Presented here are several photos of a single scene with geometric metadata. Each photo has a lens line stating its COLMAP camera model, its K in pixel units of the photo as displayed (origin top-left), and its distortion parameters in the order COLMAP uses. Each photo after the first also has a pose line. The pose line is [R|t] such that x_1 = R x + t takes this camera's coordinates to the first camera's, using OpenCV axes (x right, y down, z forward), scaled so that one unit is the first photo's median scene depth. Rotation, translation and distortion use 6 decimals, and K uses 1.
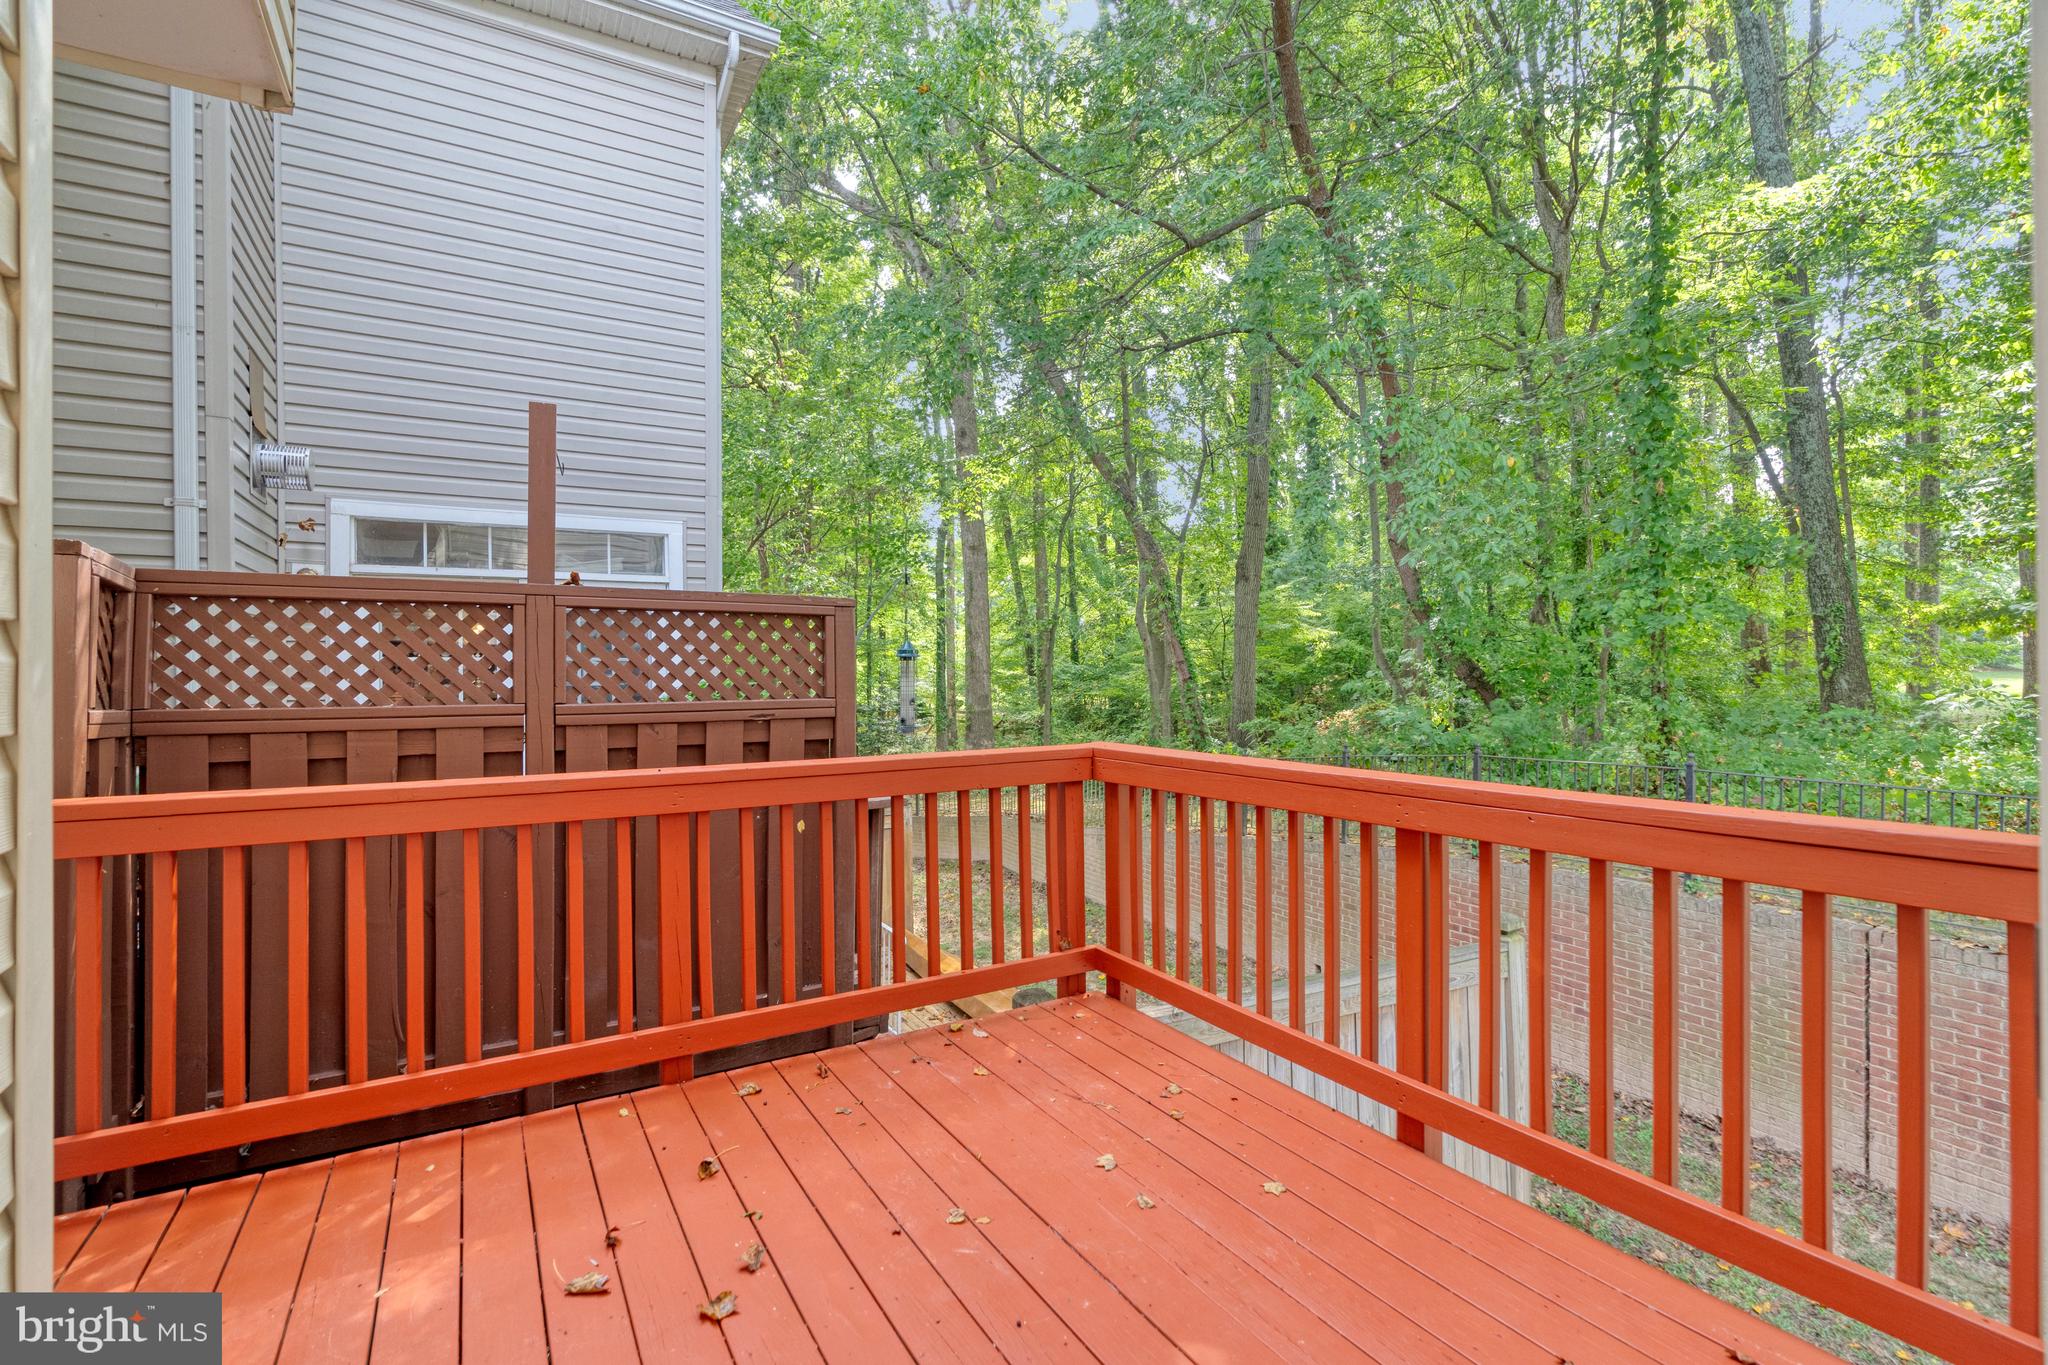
lens RADIAL K [[942.1, 0, 1018.0], [0, 942.1, 676.1], [0, 0, 1]] dist [-0.008098, 0.001761]
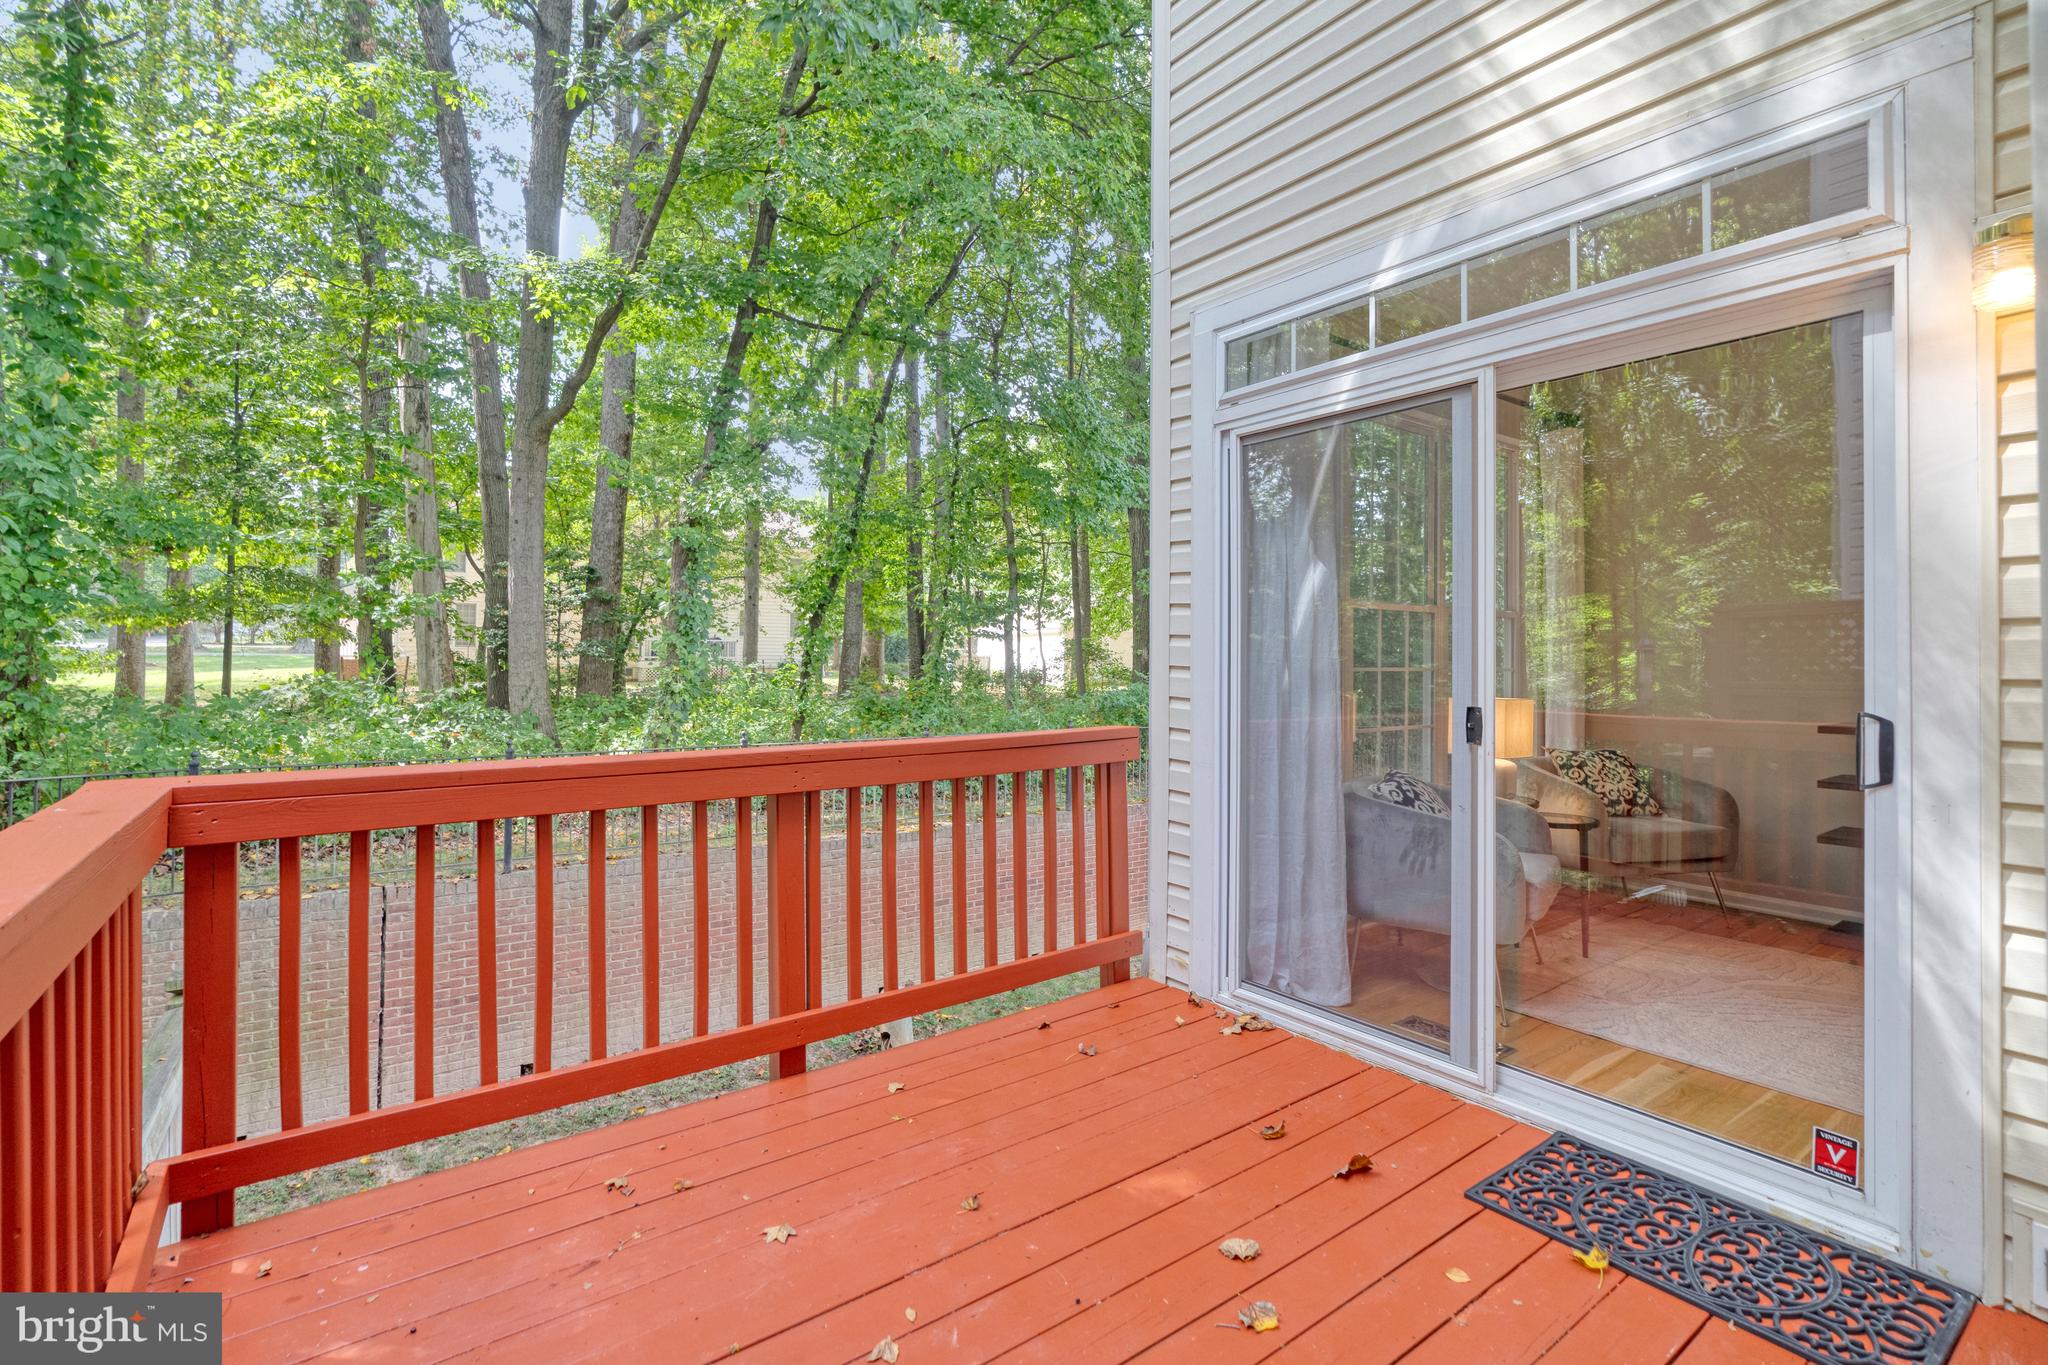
lens RADIAL K [[942.1, 0, 1017.7], [0, 942.1, 674.2], [0, 0, 1]] dist [-0.008098, 0.001761]
pose [[-0.119532, 0.003092, 0.992826, -0.728222], [-0.001348, 0.999994, -0.003276, 0.024487], [-0.992829, -0.001730, -0.119527, 0.859594]]
